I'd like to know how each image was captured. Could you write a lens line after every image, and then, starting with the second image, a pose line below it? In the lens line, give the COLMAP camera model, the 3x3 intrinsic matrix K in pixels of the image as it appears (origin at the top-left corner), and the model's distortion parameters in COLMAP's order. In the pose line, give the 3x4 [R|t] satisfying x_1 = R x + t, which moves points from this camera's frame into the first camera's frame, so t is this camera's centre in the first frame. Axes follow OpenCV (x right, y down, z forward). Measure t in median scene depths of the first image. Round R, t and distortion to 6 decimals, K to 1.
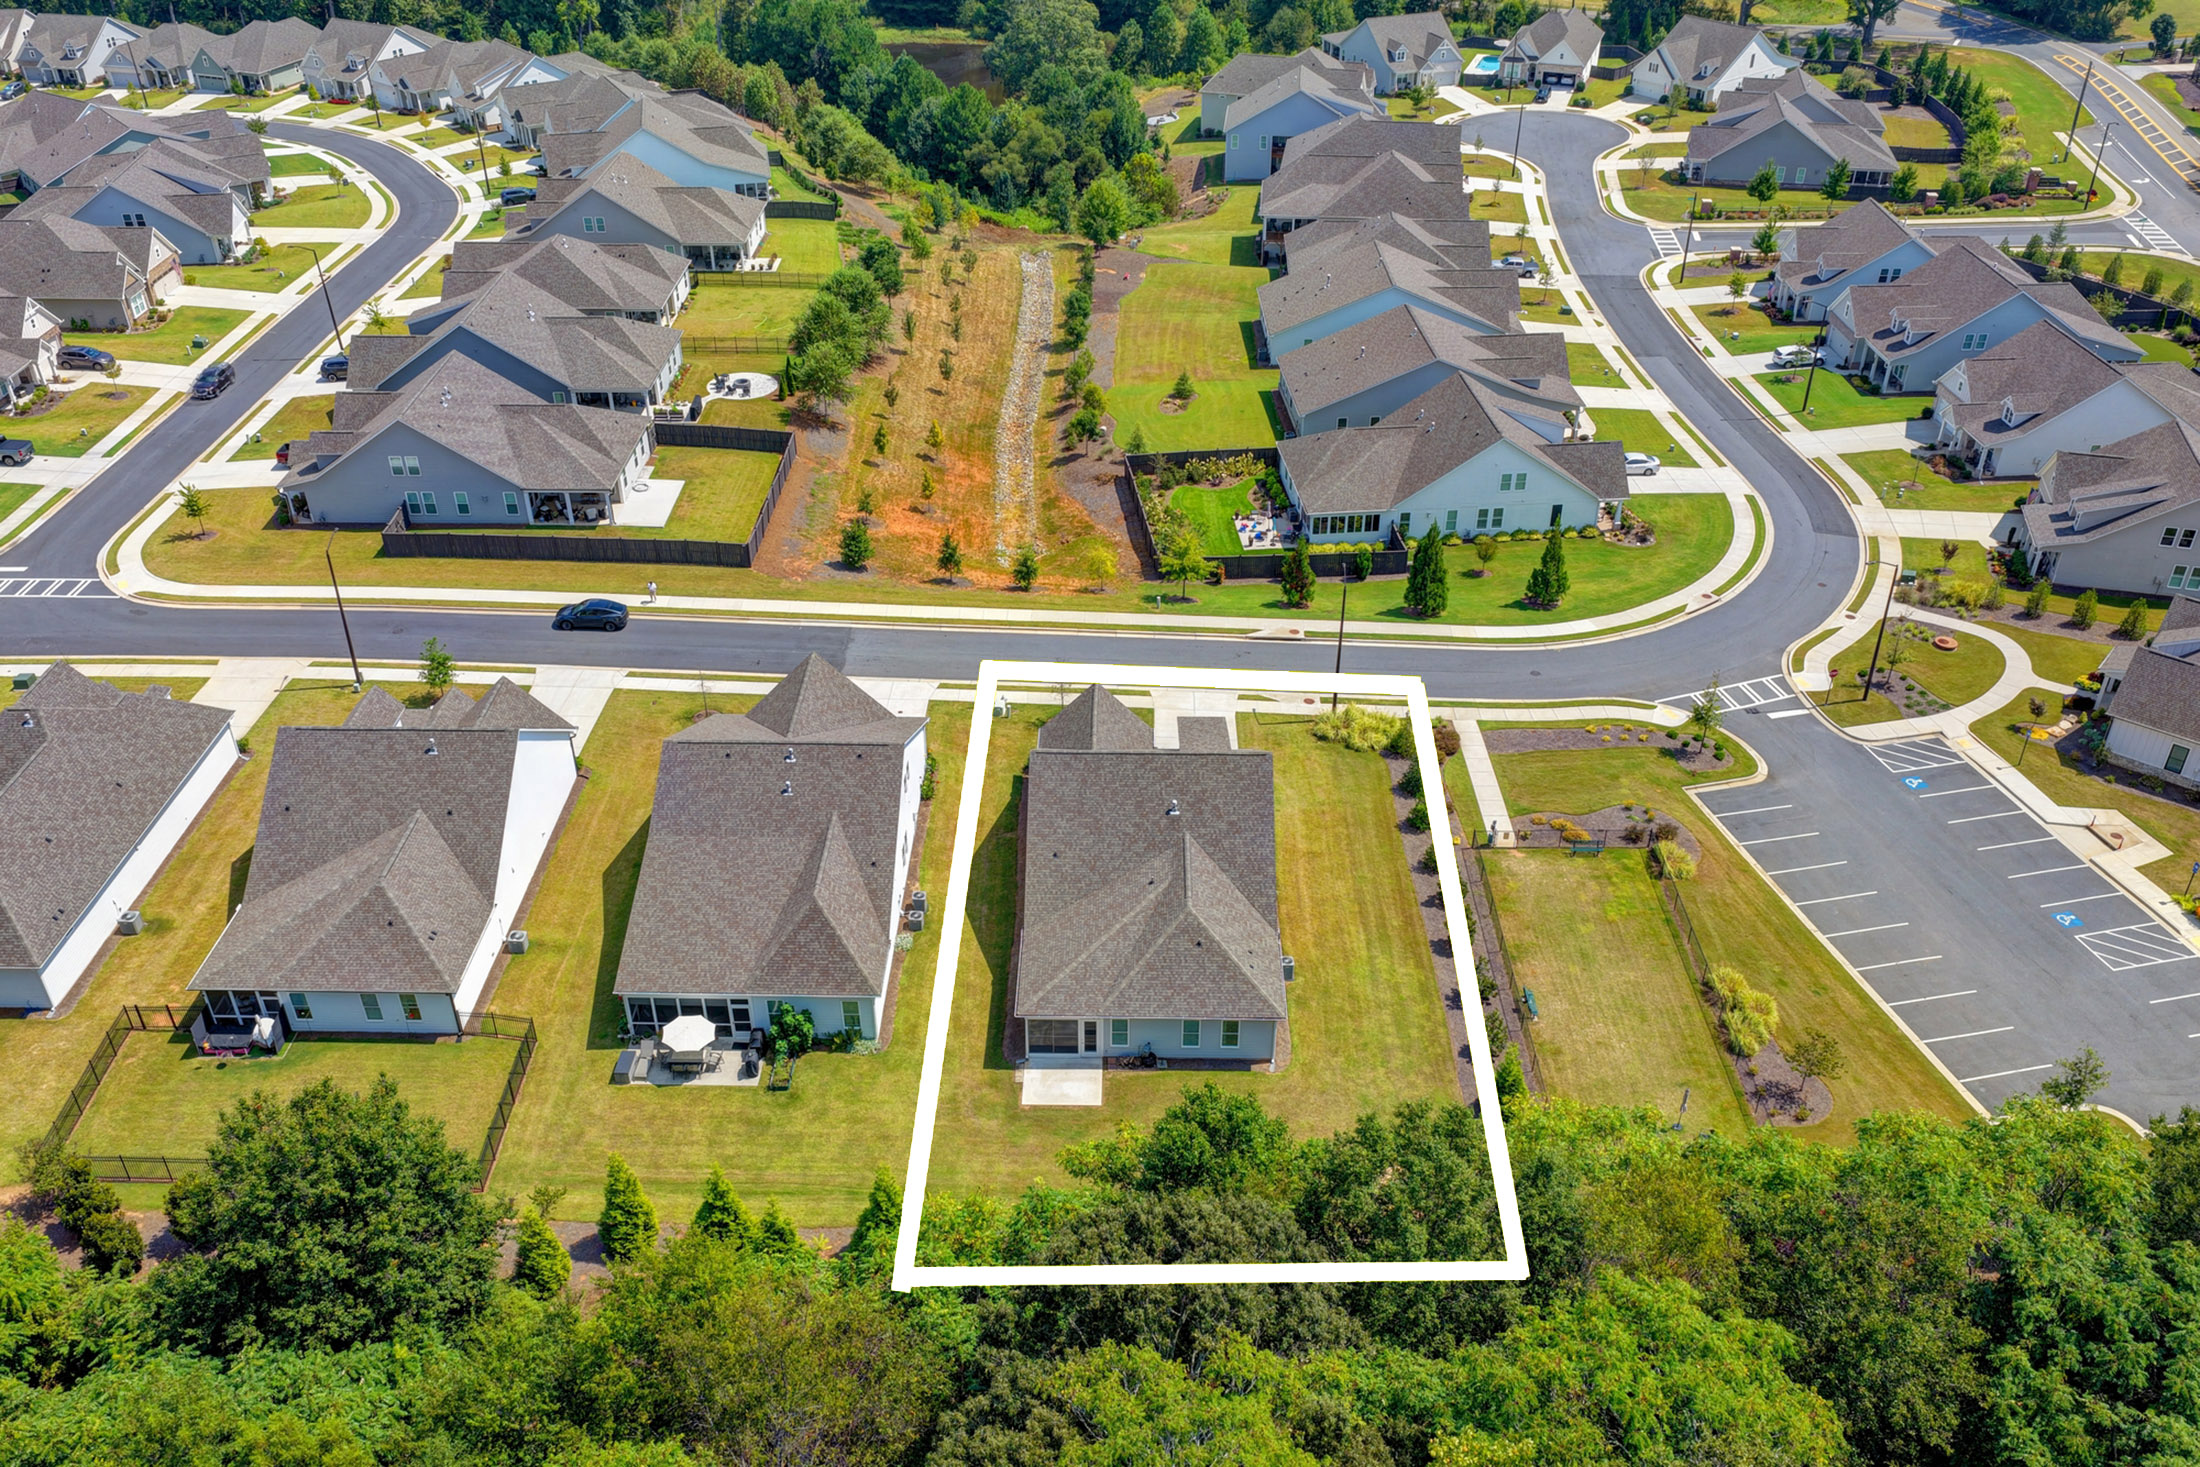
lens RADIAL K [[1830.4, 0, 1098.9], [0, 1830.4, 725.5], [0, 0, 1]] dist [-0.014238, 0.038245]
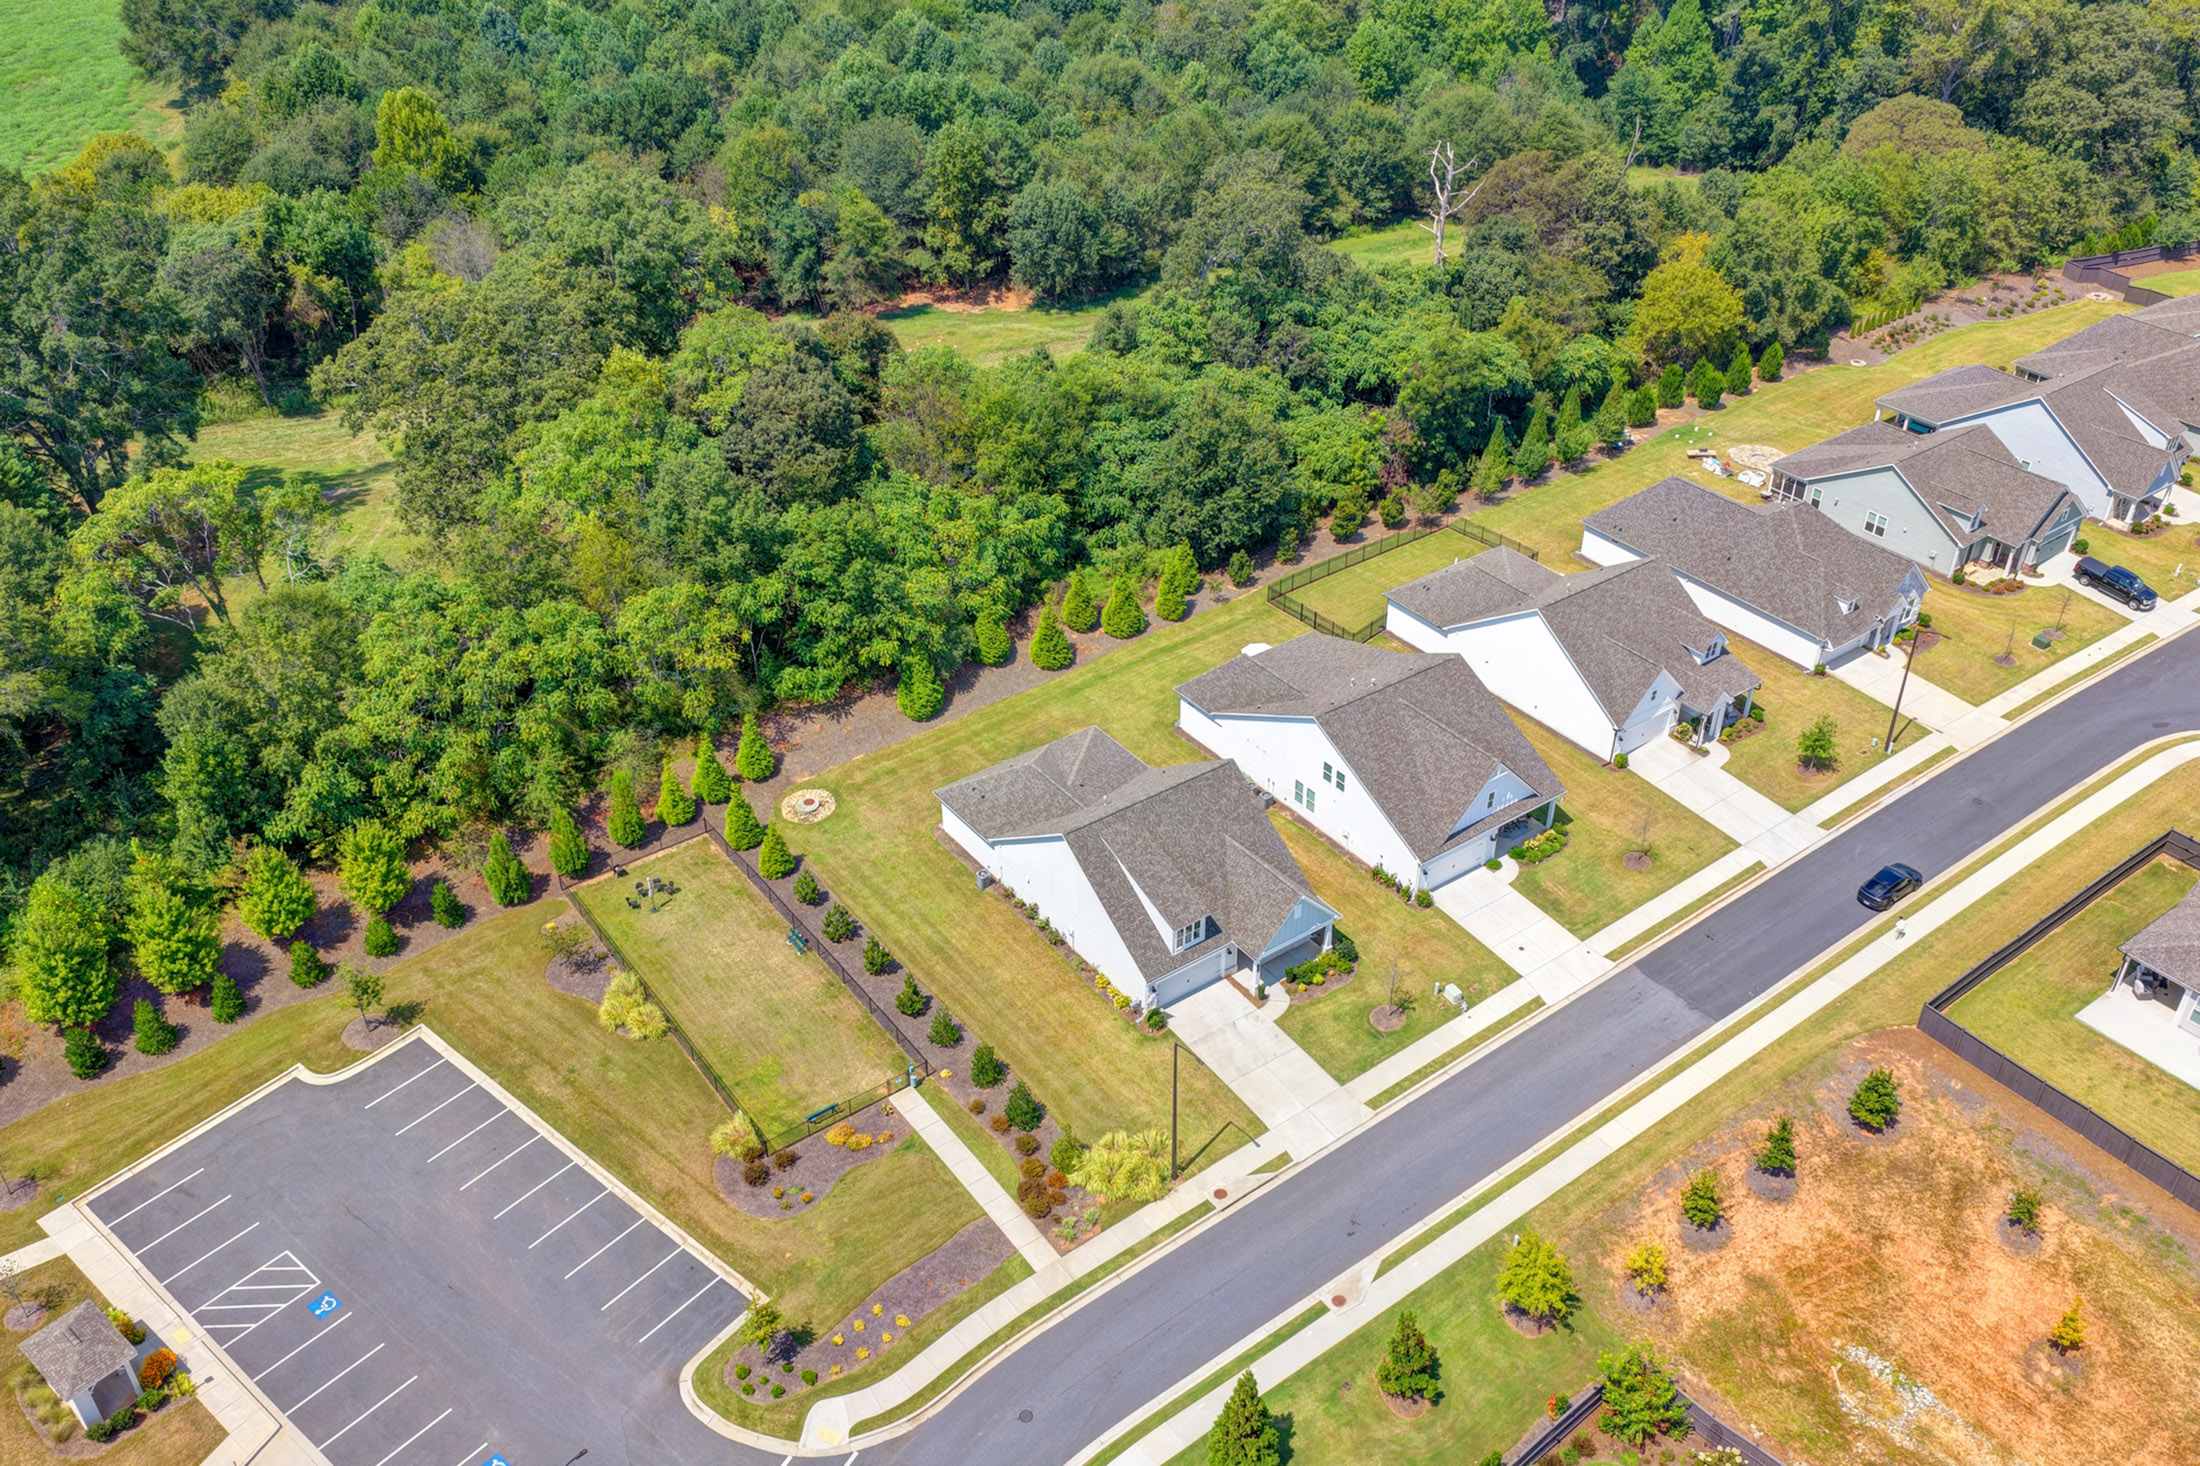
lens RADIAL K [[1830.4, 0, 1098.9], [0, 1830.4, 725.0], [0, 0, 1]] dist [-0.014238, 0.038245]
pose [[-0.796638, 0.340910, -0.499148, 0.435217], [-0.329295, 0.447715, 0.831334, -0.674100], [0.506886, 0.826639, -0.244407, 0.886326]]
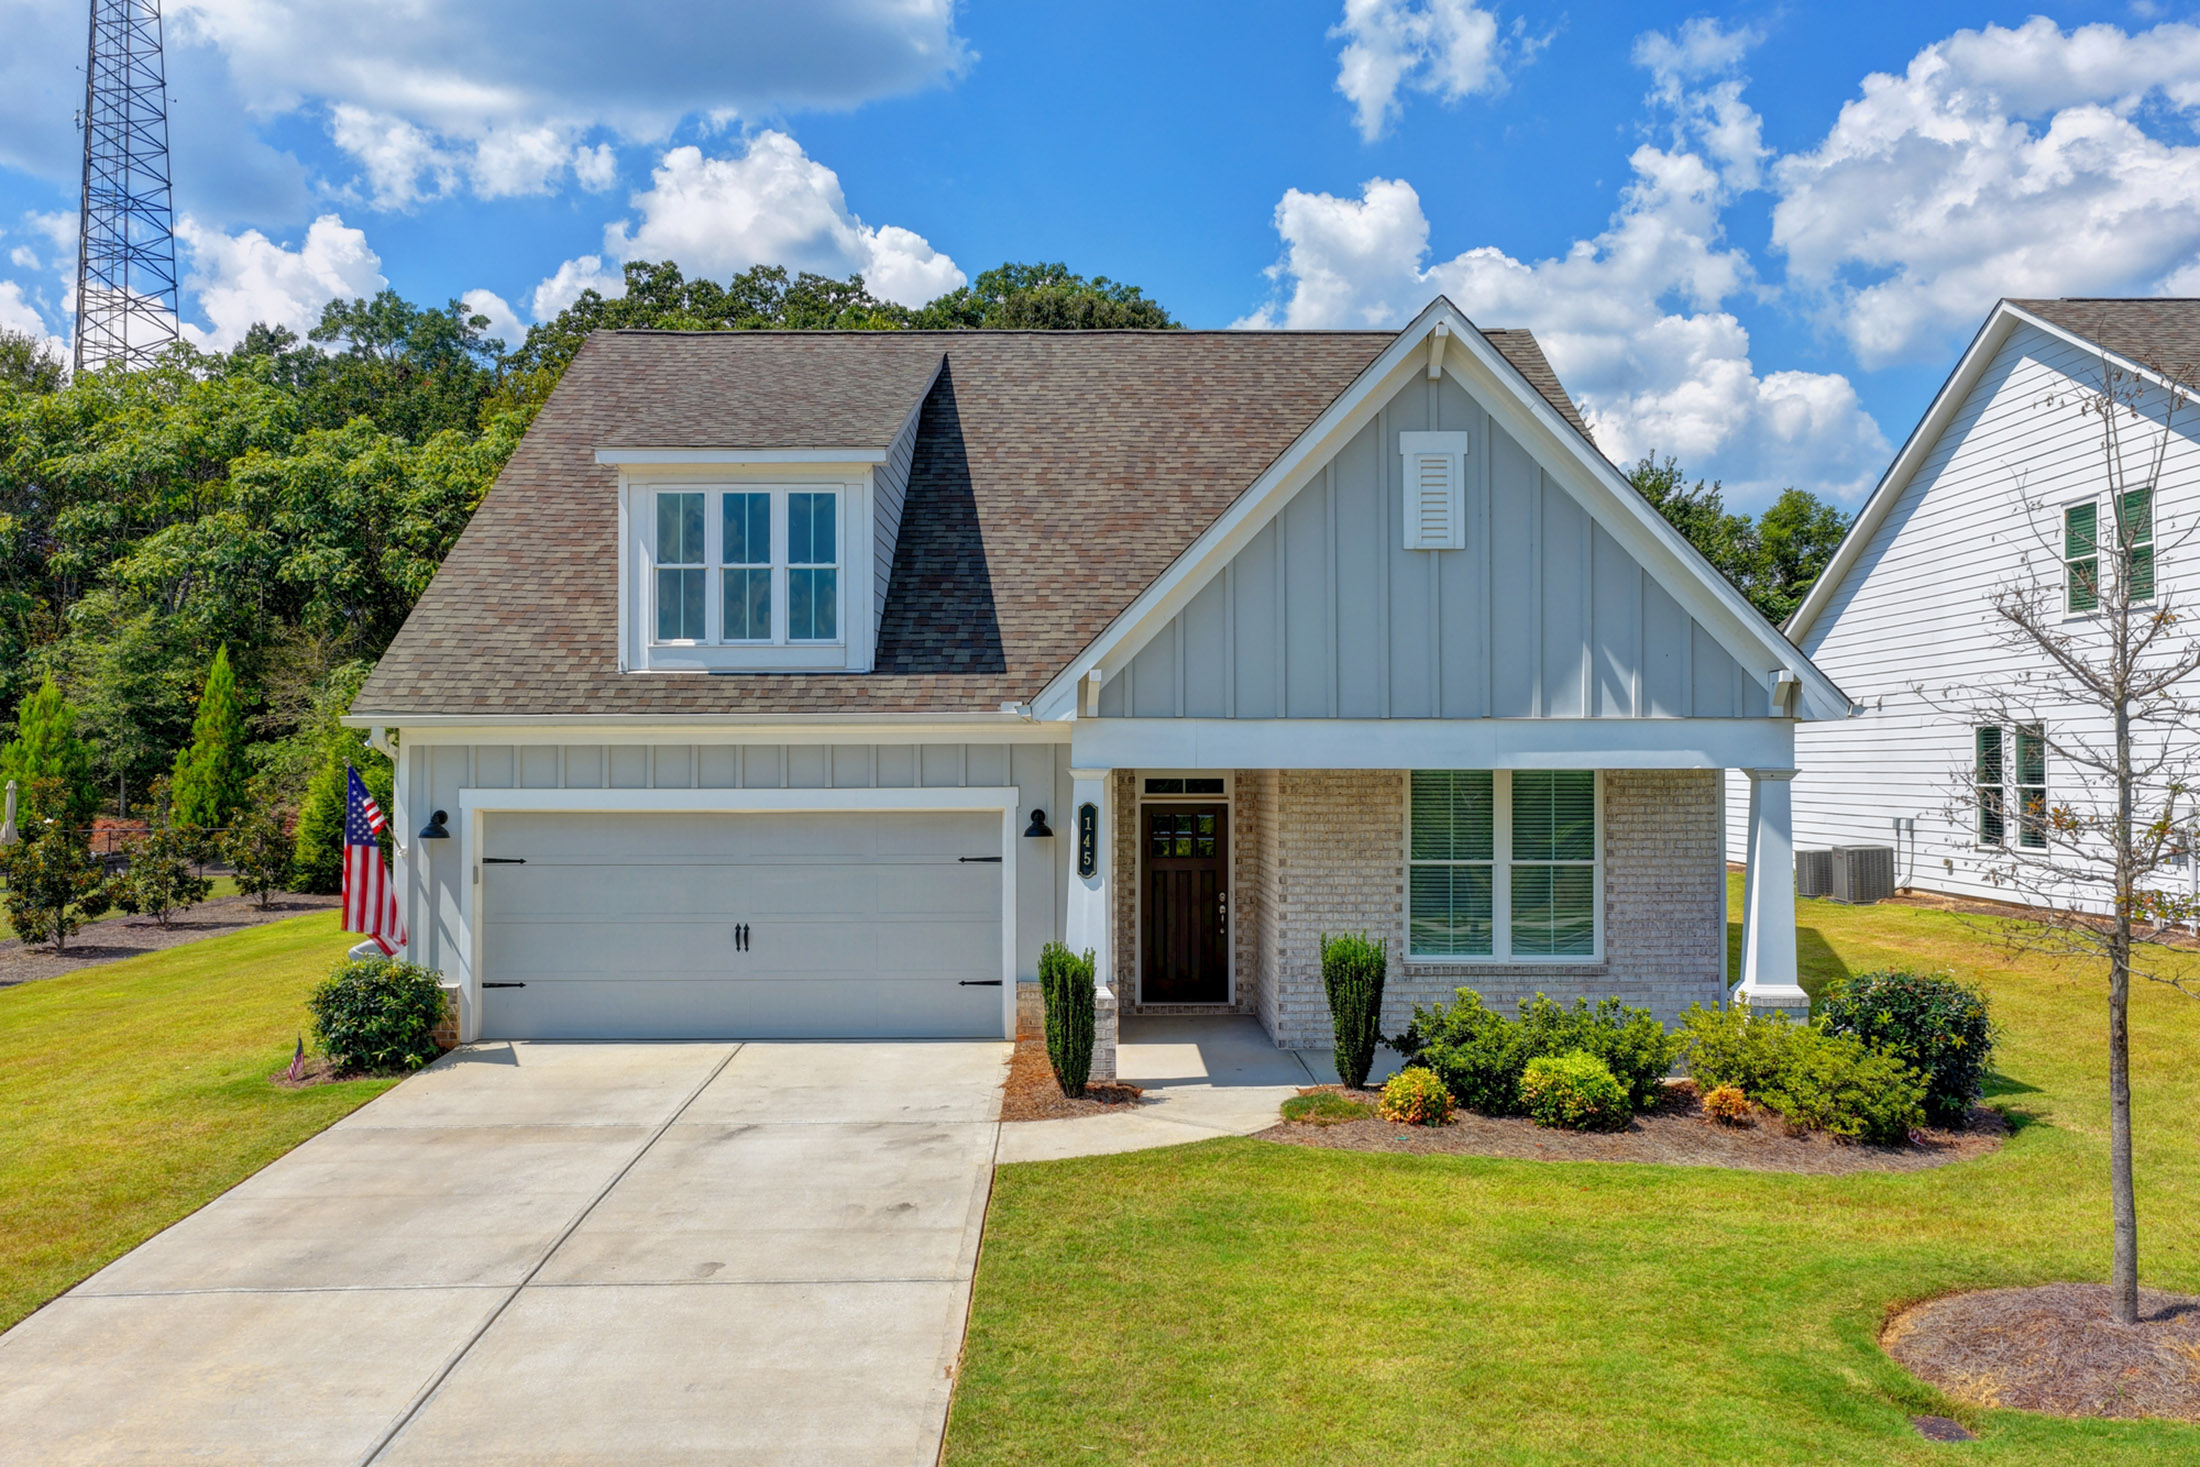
lens RADIAL K [[1830.4, 0, 1098.9], [0, 1830.4, 725.5], [0, 0, 1]] dist [-0.014238, 0.038245]
pose [[-0.999550, 0.005874, -0.029431, 0.022811], [-0.010638, 0.847618, 0.530500, -0.055291], [0.028062, 0.530574, -0.847174, 0.905249]]
